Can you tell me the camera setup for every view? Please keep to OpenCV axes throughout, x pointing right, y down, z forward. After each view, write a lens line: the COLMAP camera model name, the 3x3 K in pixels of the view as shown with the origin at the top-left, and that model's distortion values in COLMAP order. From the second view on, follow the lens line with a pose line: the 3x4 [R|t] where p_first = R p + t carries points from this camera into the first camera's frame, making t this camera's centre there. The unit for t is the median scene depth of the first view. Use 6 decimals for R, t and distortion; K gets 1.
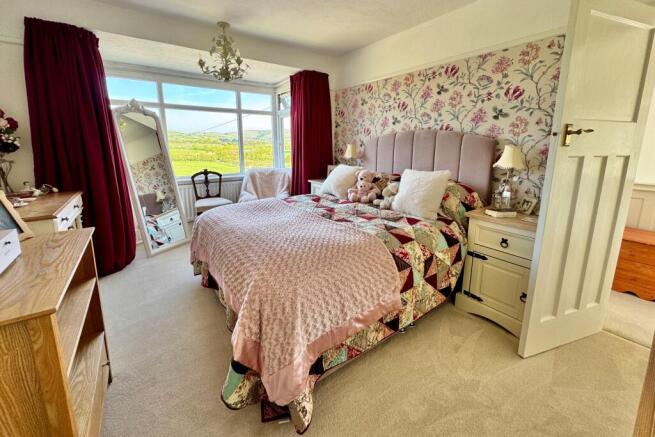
lens RADIAL K [[263.2, 0, 327.3], [0, 263.2, 192.2], [0, 0, 1]] dist [-0.000212, -0.000094]
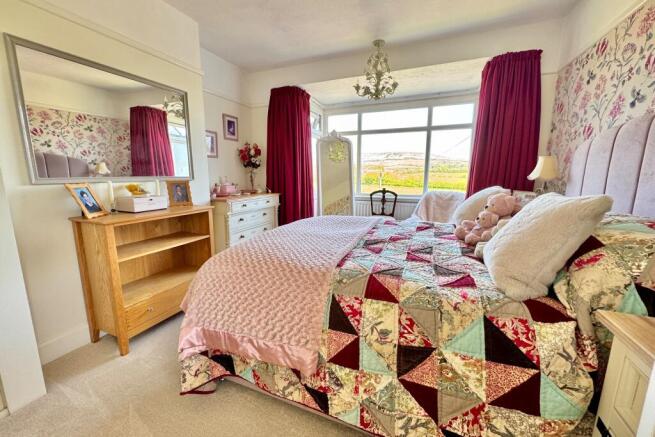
lens RADIAL K [[264.0, 0, 327.5], [0, 264.0, 218.5], [0, 0, 1]] dist [0.000324, 0.000248]
pose [[0.519998, 0.142208, -0.842246, 0.375466], [-0.154596, 0.985428, 0.070937, -0.008594], [0.840061, 0.093321, 0.534405, 0.290165]]
